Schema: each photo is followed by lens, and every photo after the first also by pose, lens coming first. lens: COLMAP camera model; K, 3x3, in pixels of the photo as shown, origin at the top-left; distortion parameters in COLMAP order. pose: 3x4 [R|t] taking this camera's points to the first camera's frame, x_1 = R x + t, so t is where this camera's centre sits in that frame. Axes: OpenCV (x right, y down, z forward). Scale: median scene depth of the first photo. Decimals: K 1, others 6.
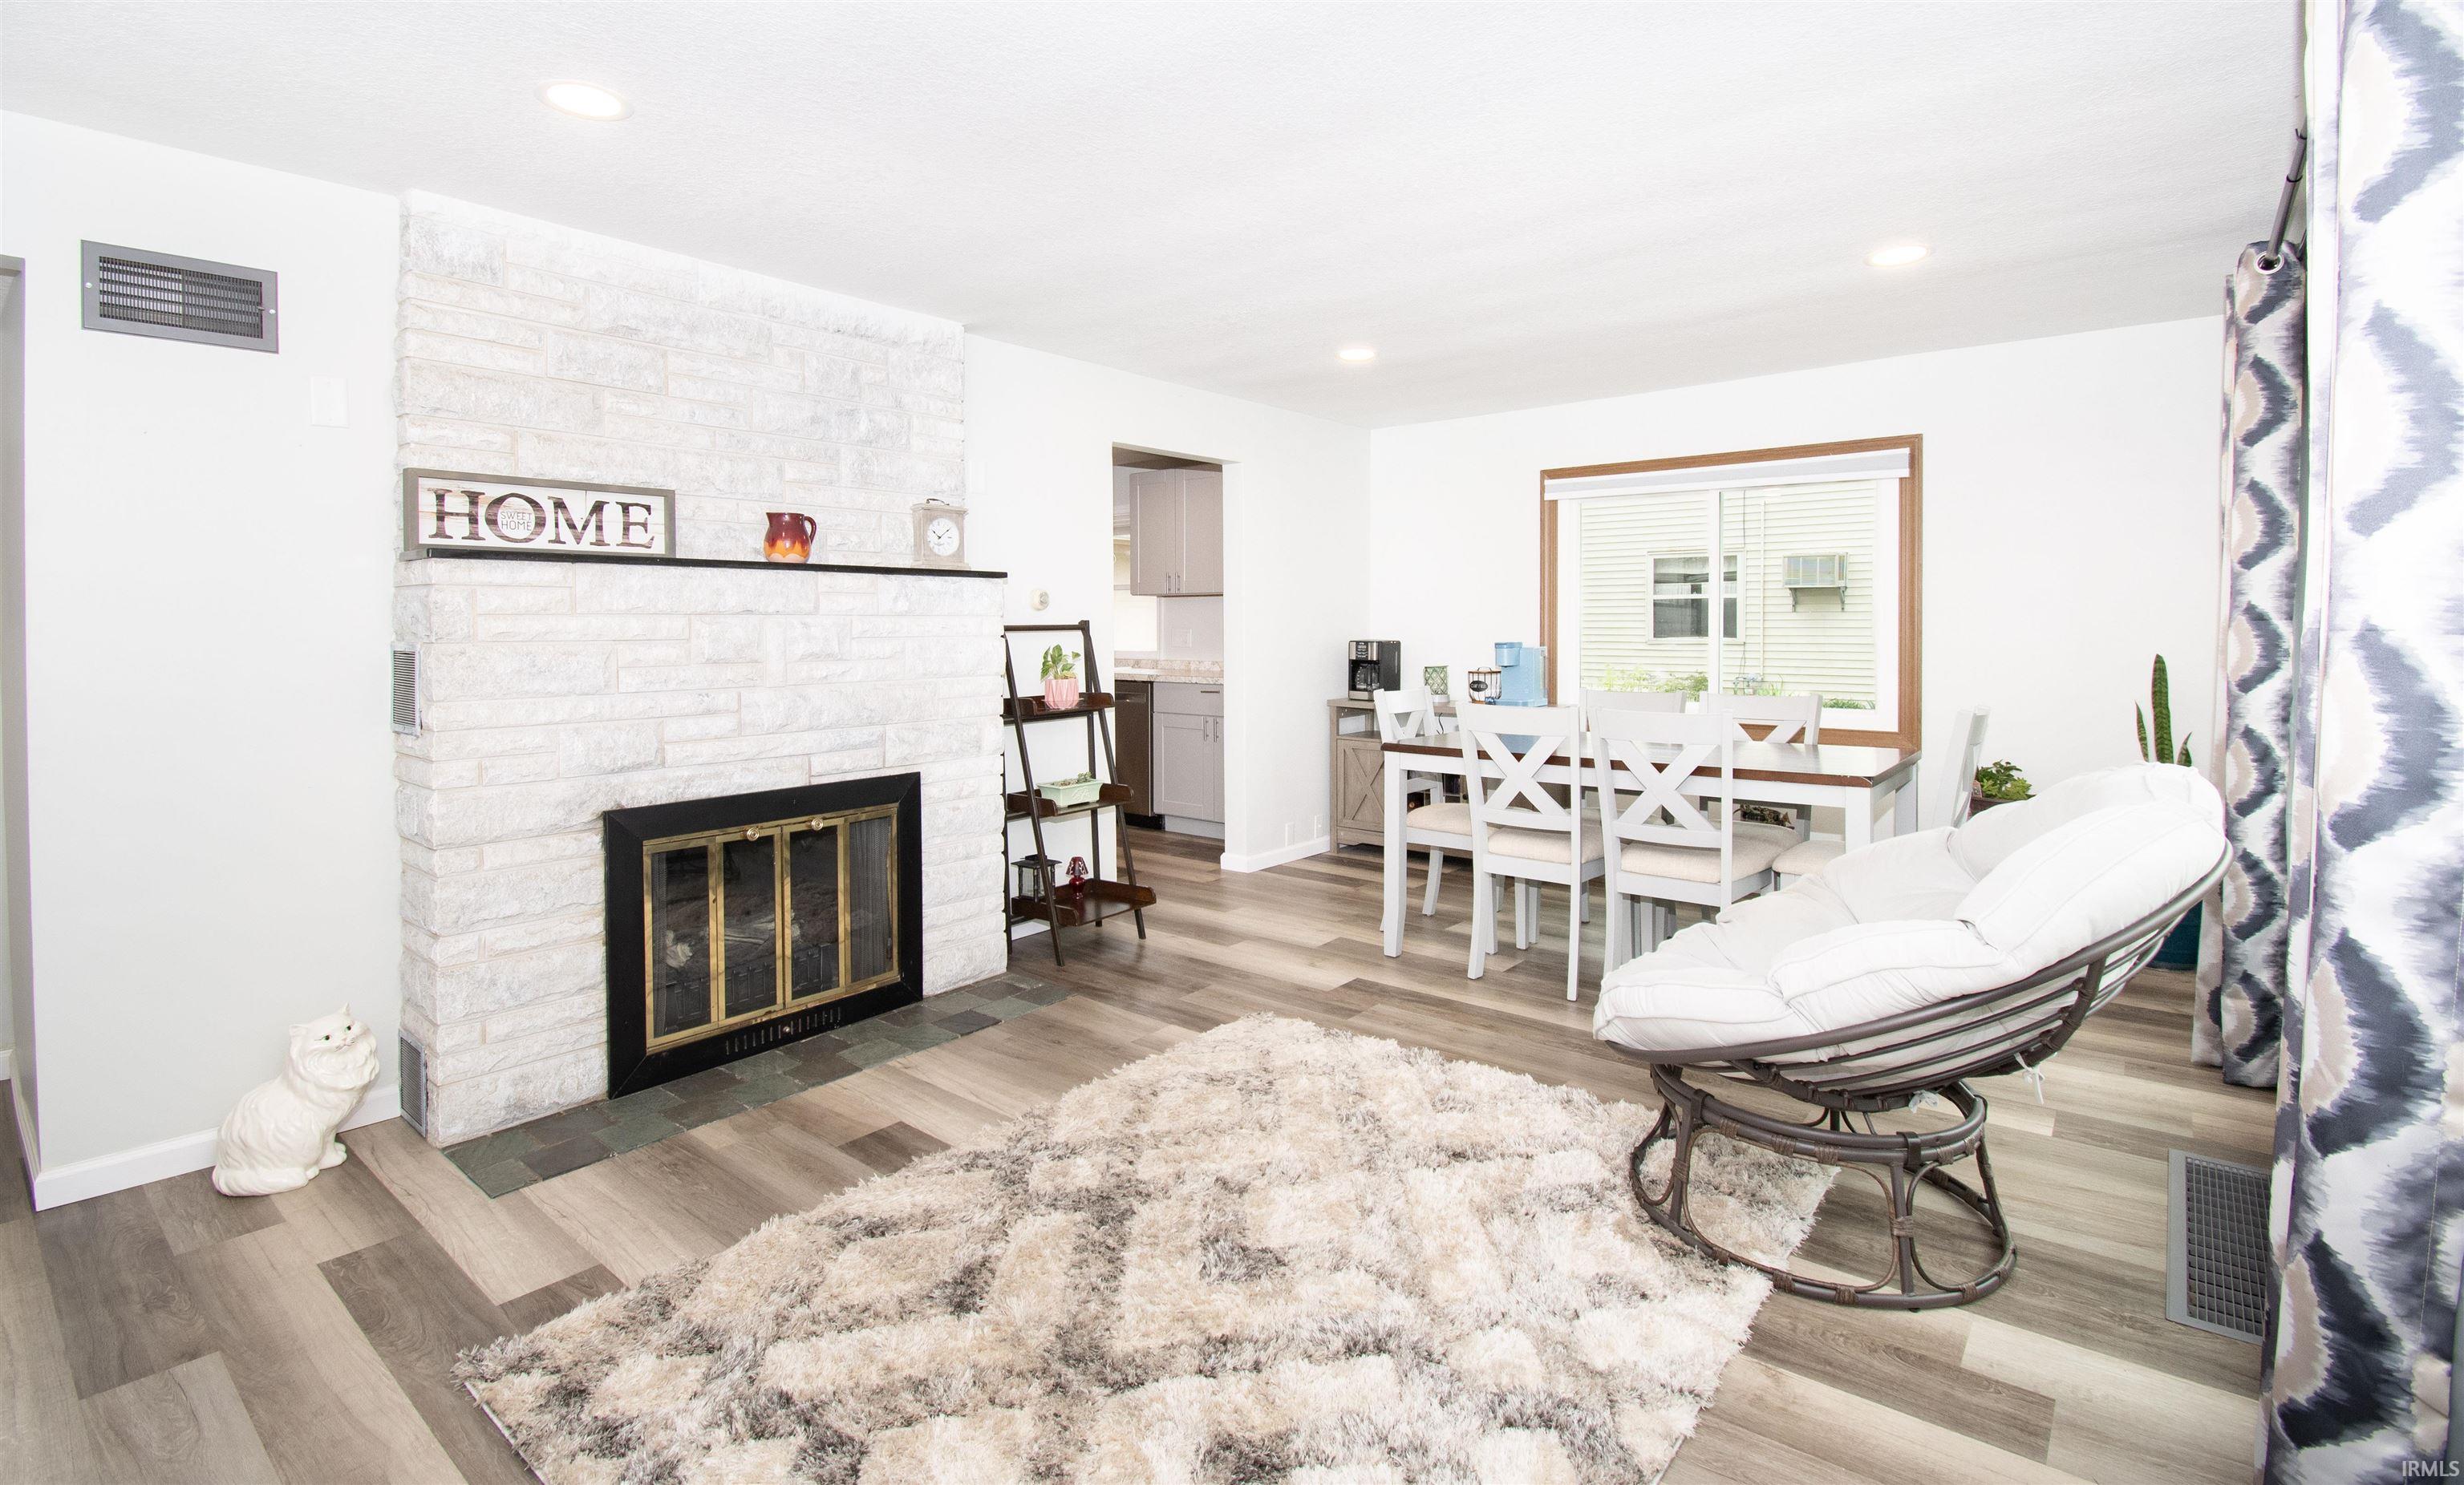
lens RADIAL K [[1149.7, 0, 1187.9], [0, 1149.7, 648.4], [0, 0, 1]] dist [0.029383, -0.034328]
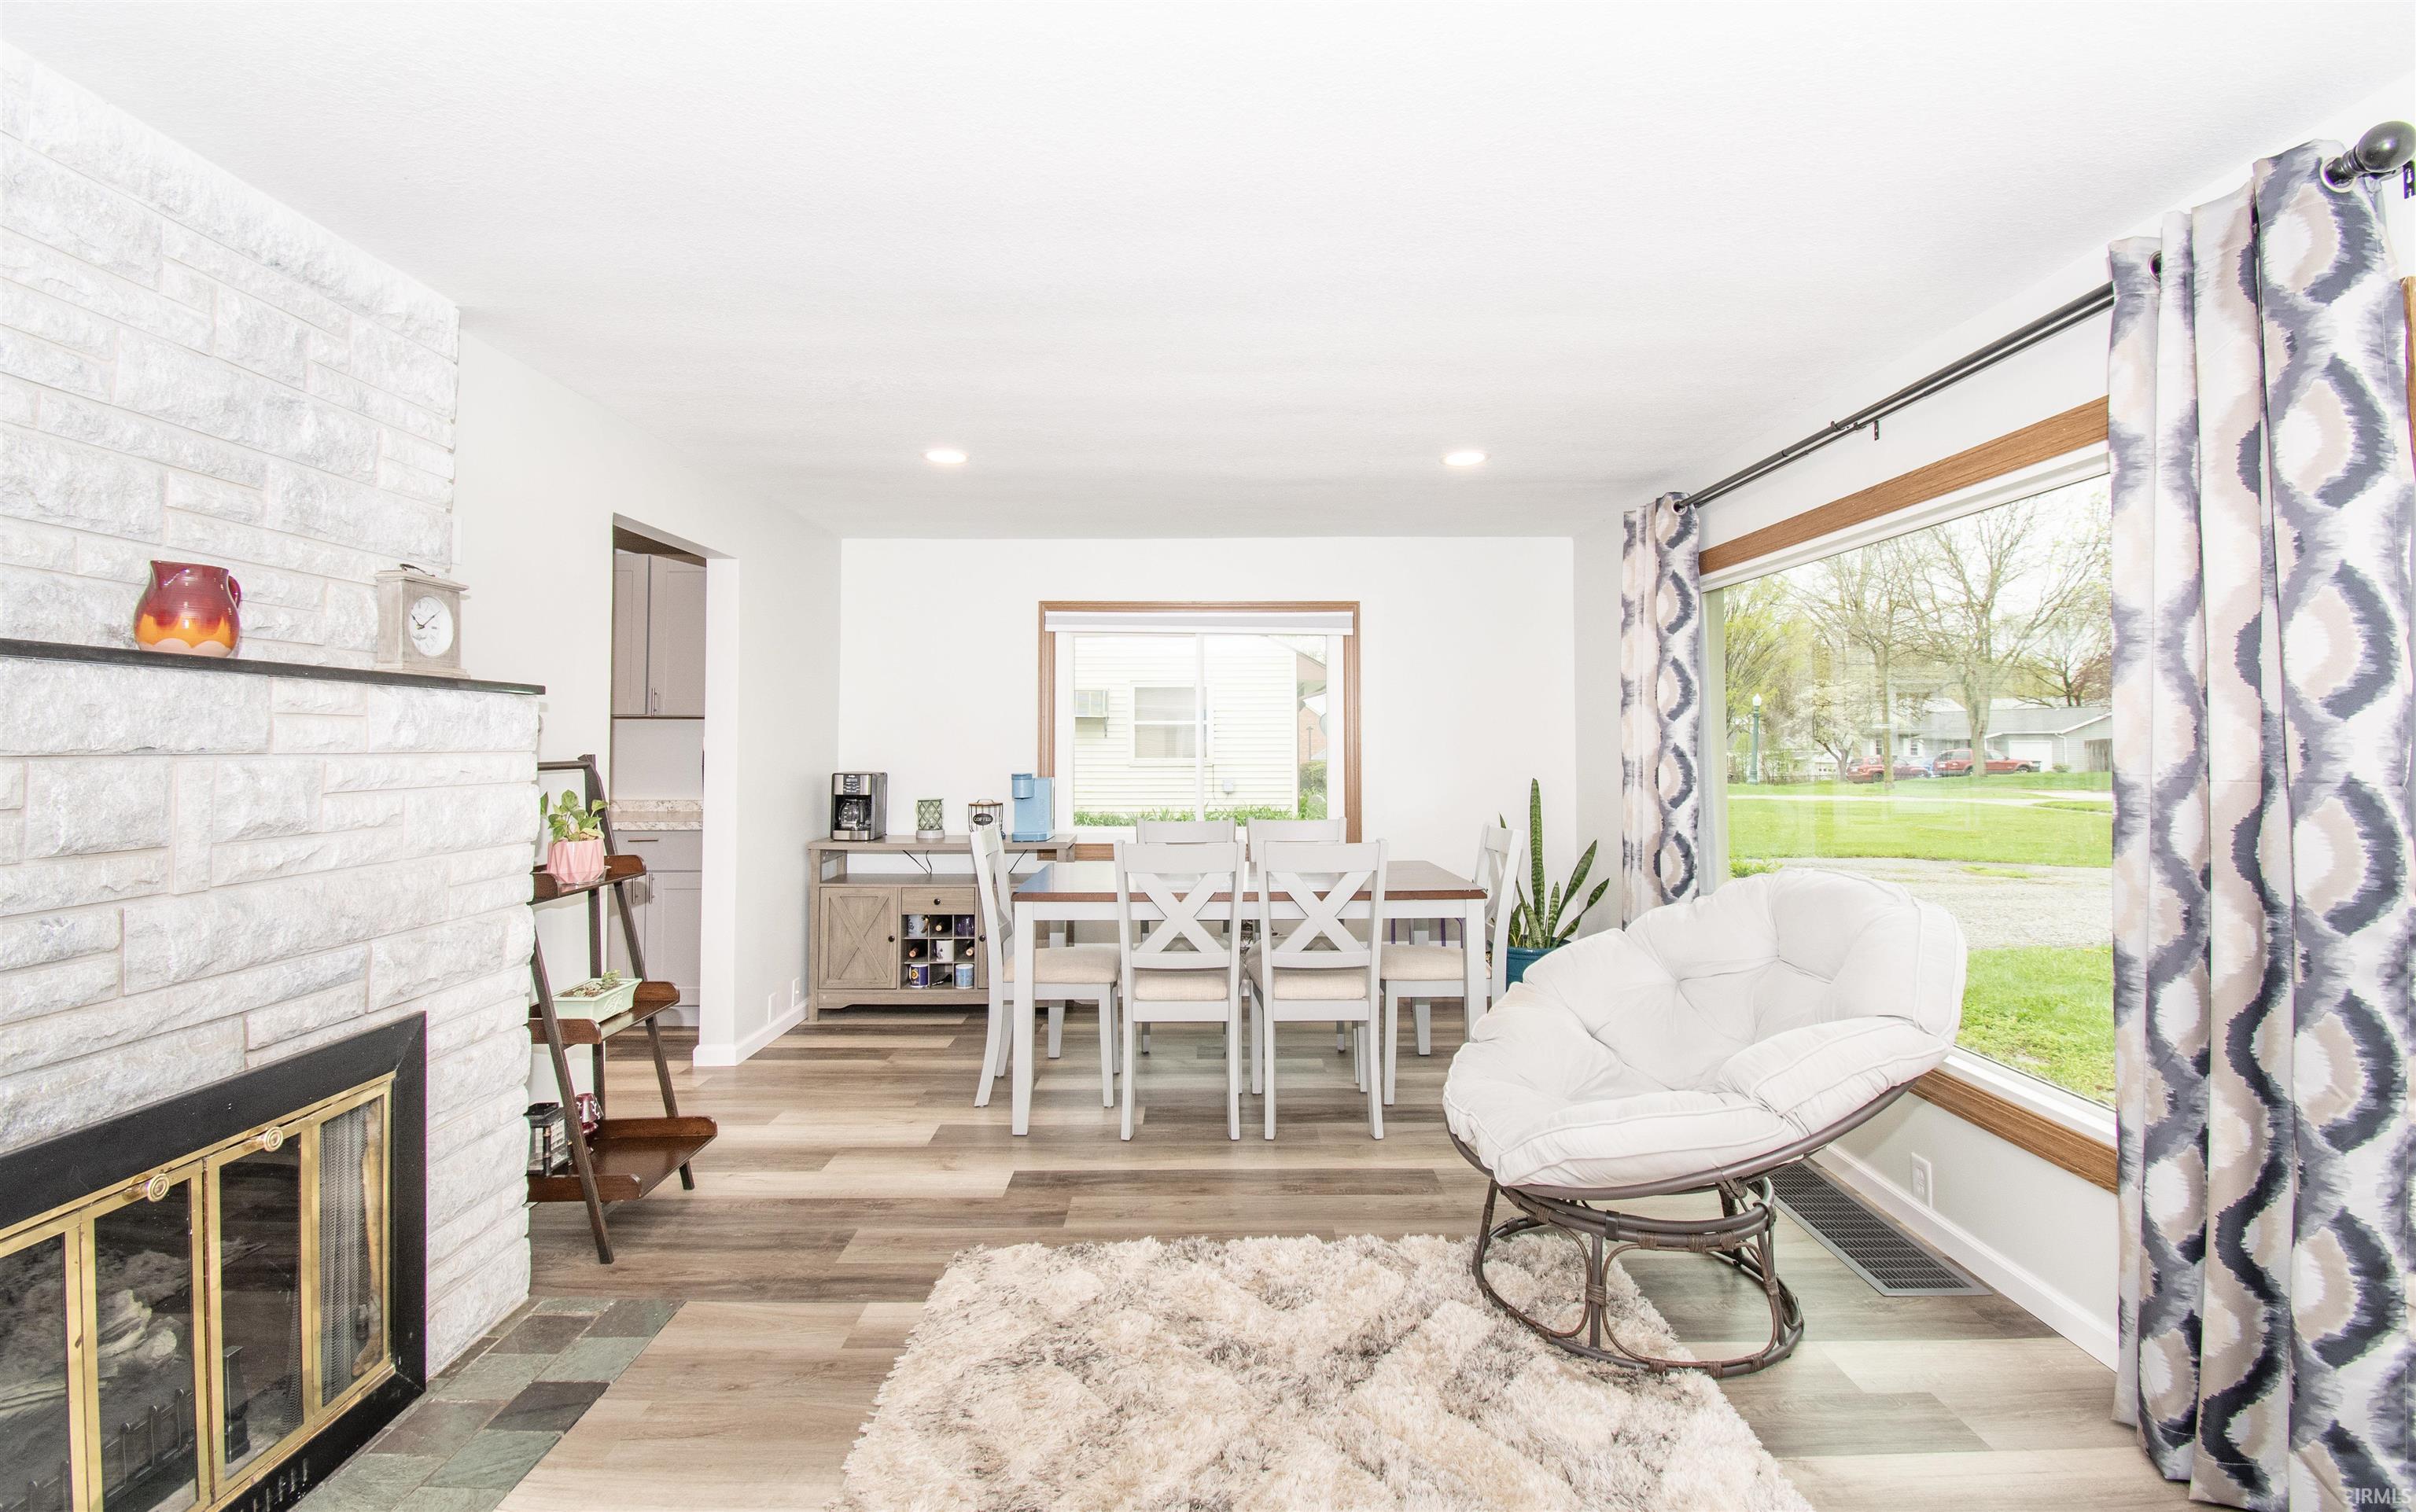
lens RADIAL K [[1083.7, 0, 1202.5], [0, 1083.7, 705.5], [0, 0, 1]] dist [0.019736, -0.026904]
pose [[0.750086, 0.025856, 0.660834, -0.320917], [0.011254, 0.998592, -0.051845, -0.019691], [-0.661244, 0.046325, 0.748739, 0.307963]]
